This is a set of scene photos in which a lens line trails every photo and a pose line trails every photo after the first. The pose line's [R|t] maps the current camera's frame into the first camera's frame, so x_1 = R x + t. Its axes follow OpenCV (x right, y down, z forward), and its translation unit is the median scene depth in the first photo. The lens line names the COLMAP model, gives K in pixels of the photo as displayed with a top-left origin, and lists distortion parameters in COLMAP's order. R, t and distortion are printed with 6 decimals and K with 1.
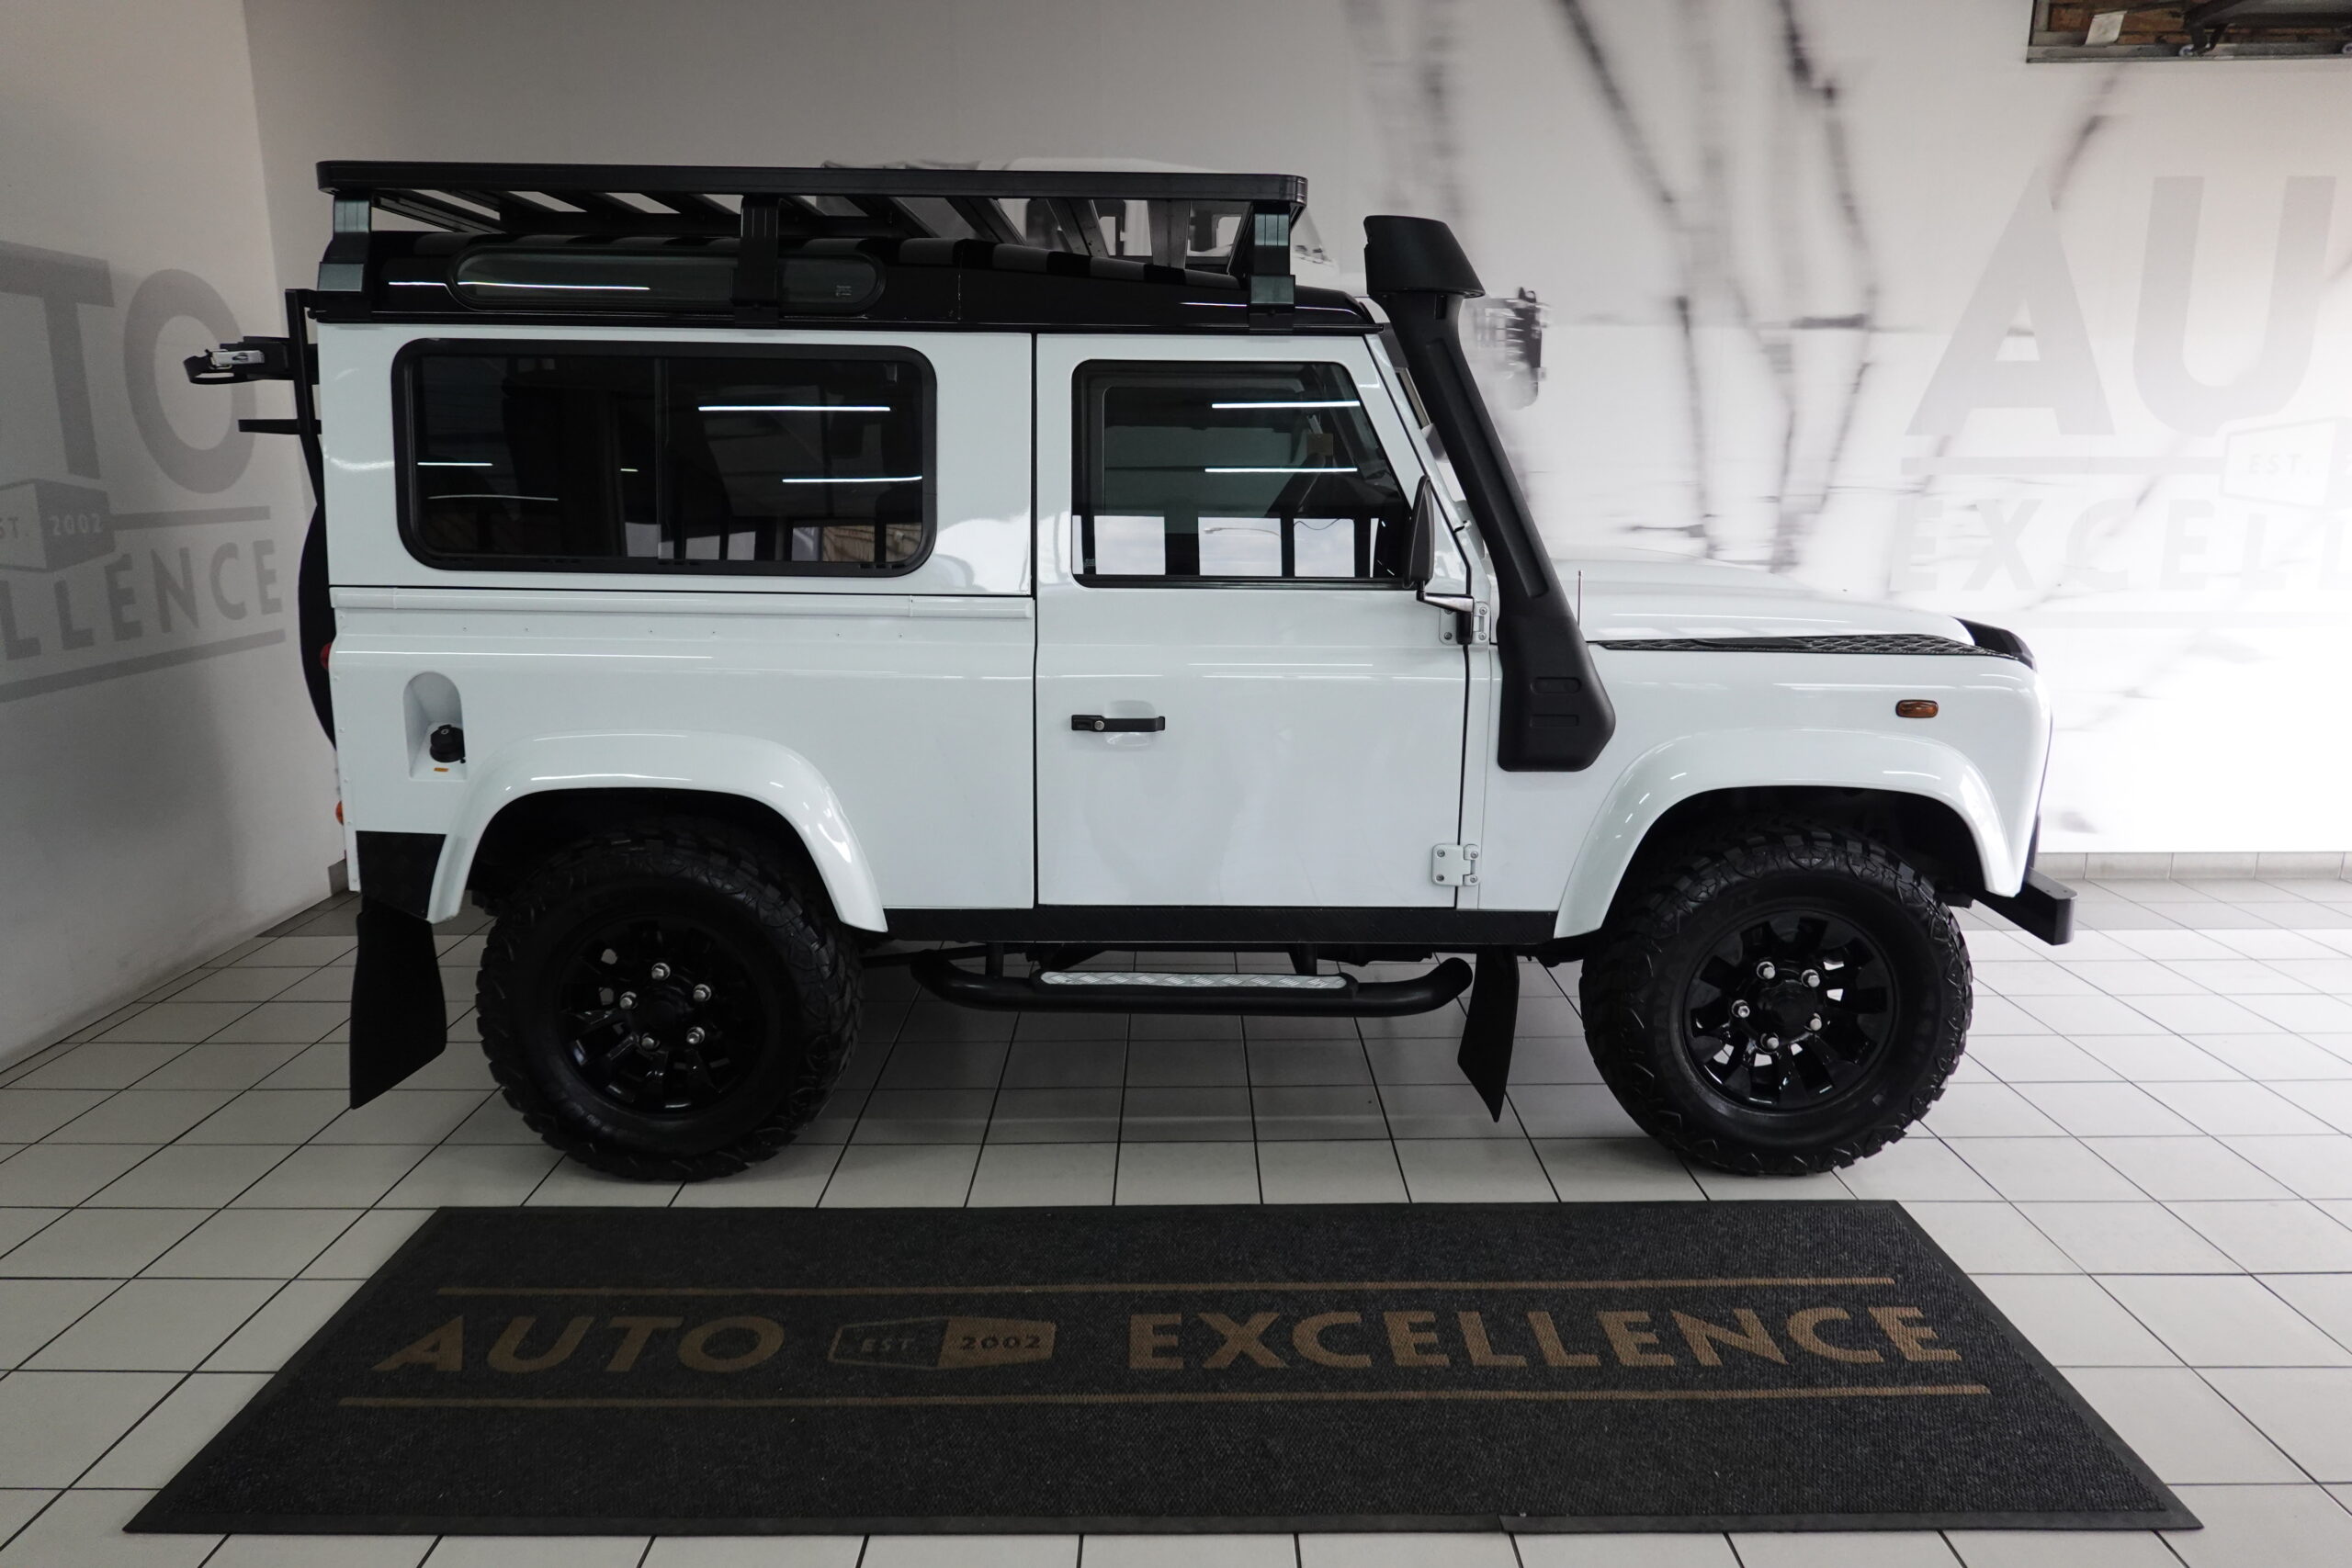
lens RADIAL K [[1619.7, 0, 1174.3], [0, 1619.7, 772.7], [0, 0, 1]] dist [-0.013174, 0.004687]
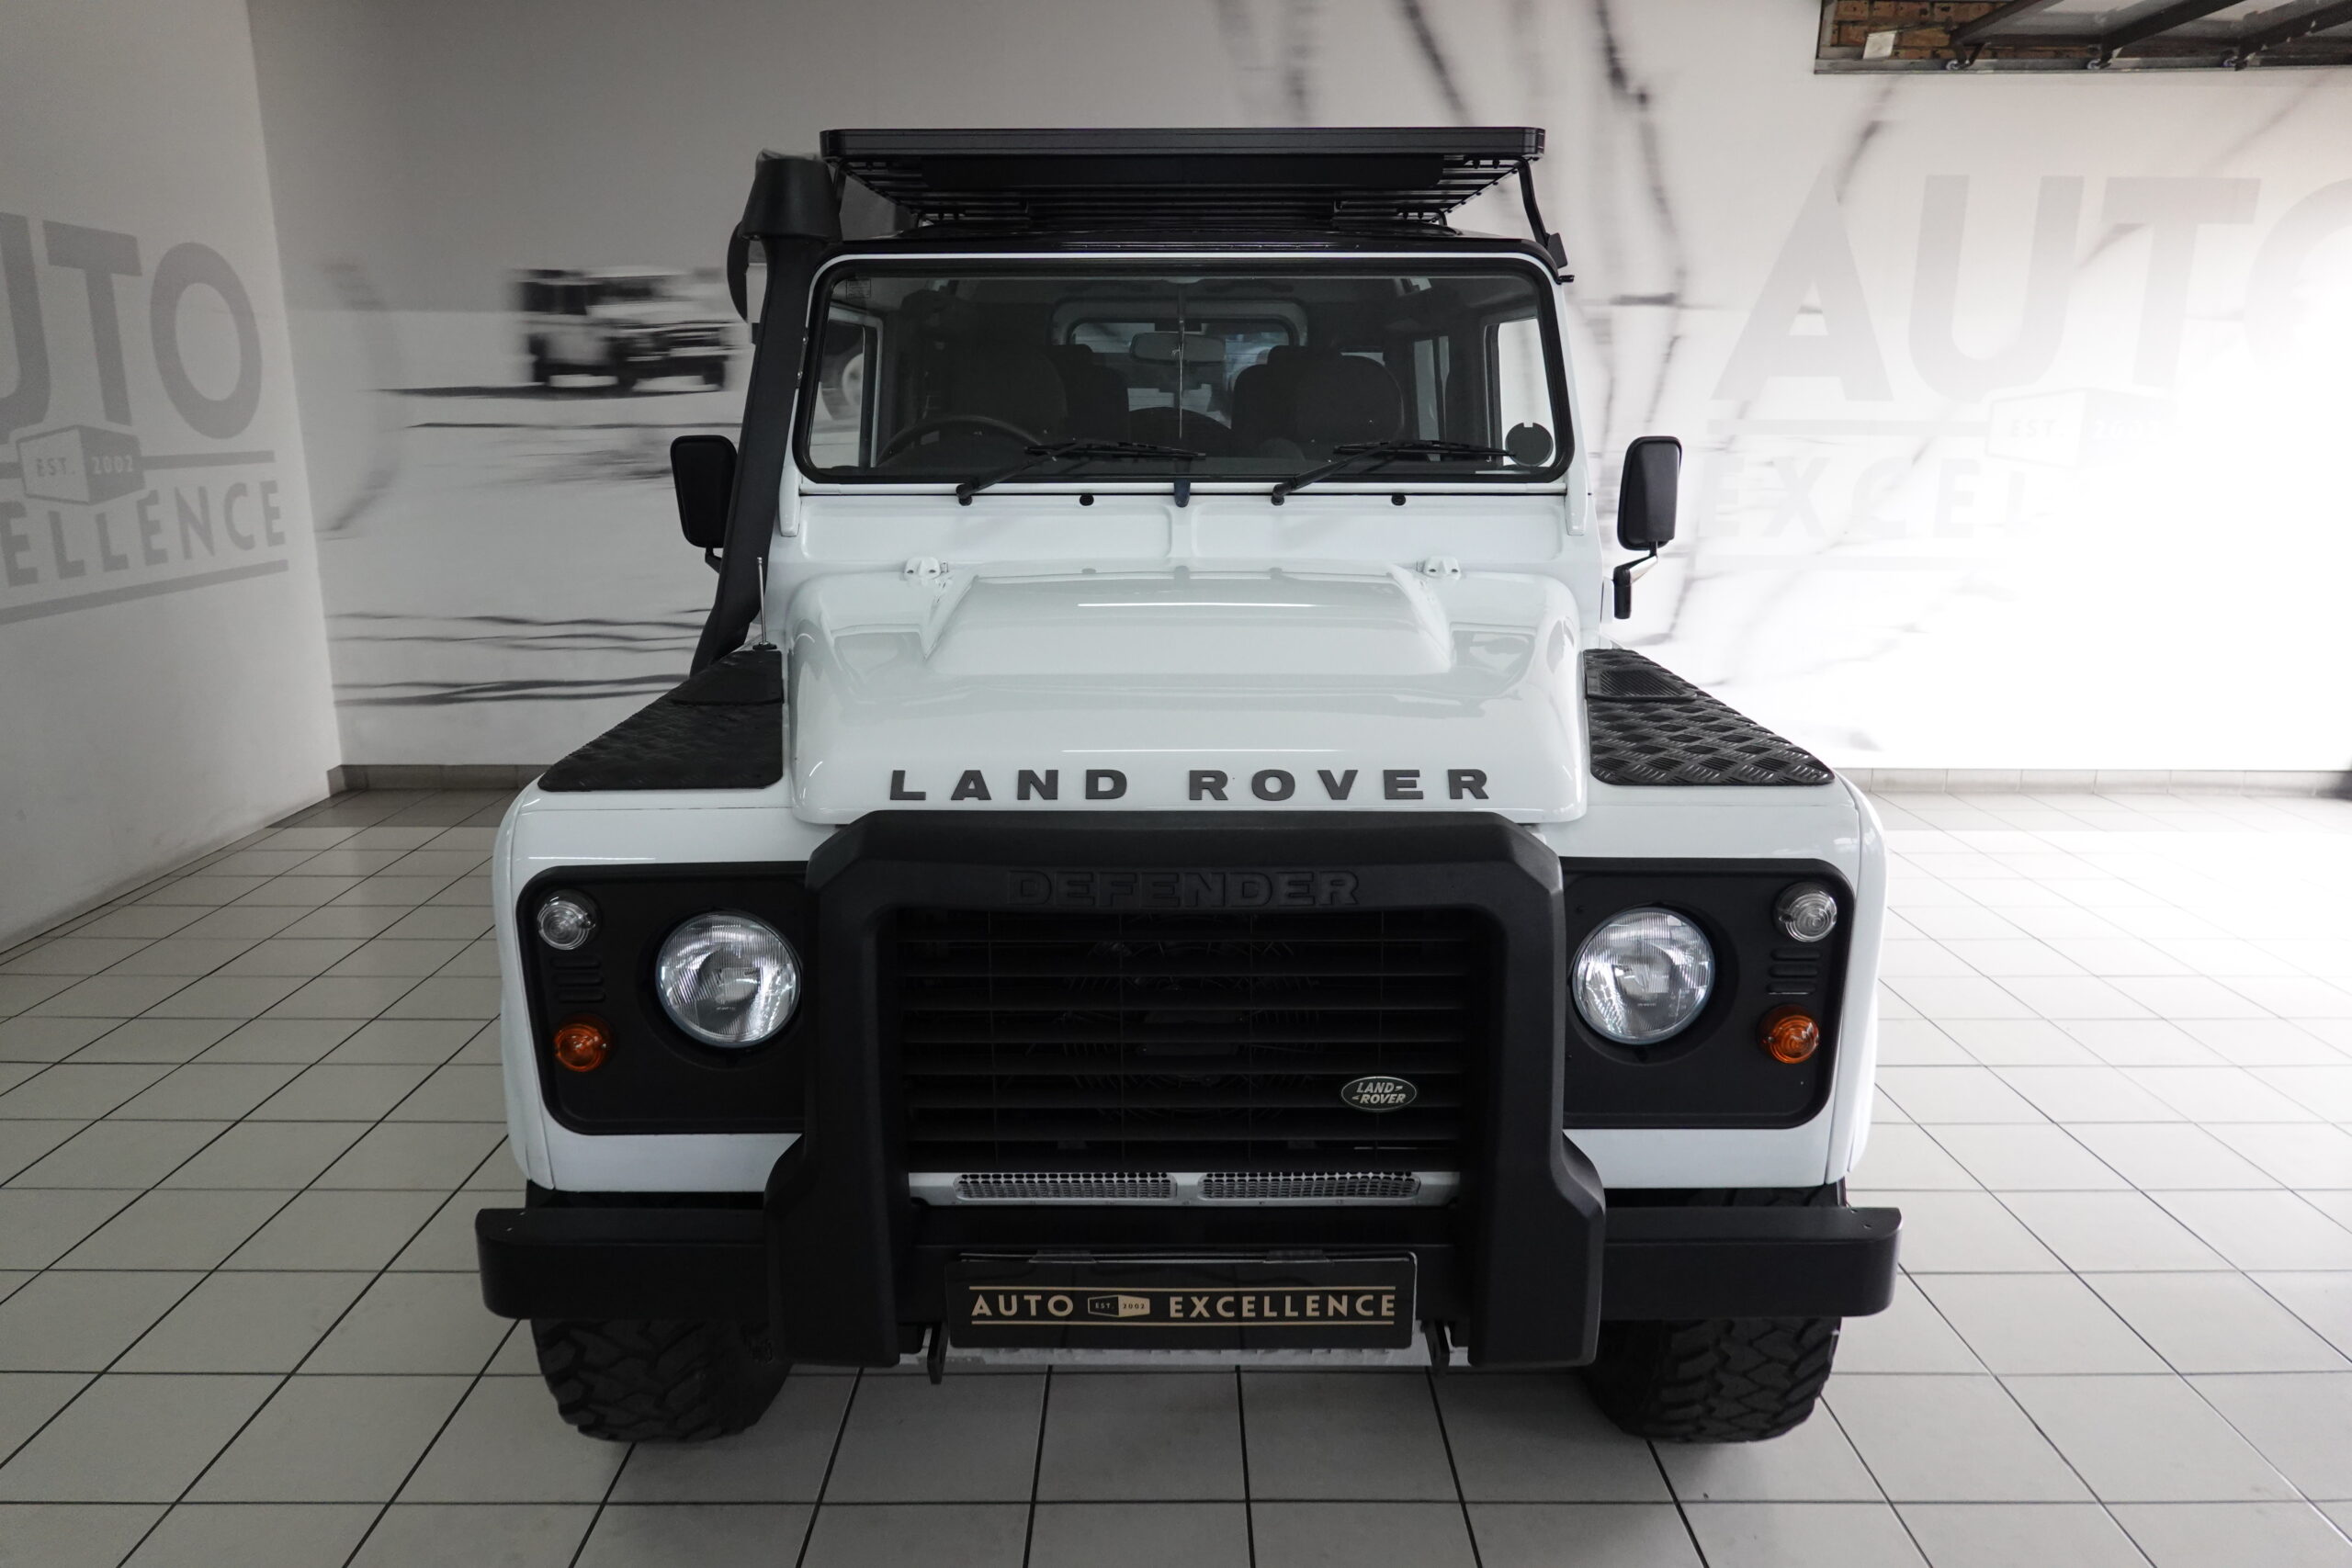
lens RADIAL K [[1619.7, 0, 1177.0], [0, 1619.7, 769.0], [0, 0, 1]] dist [-0.013174, 0.004687]
pose [[0.999922, 0.007272, 0.010129, 0.068035], [-0.007581, 0.999496, 0.030831, 0.020693], [-0.009899, -0.030905, 0.999473, -0.154409]]
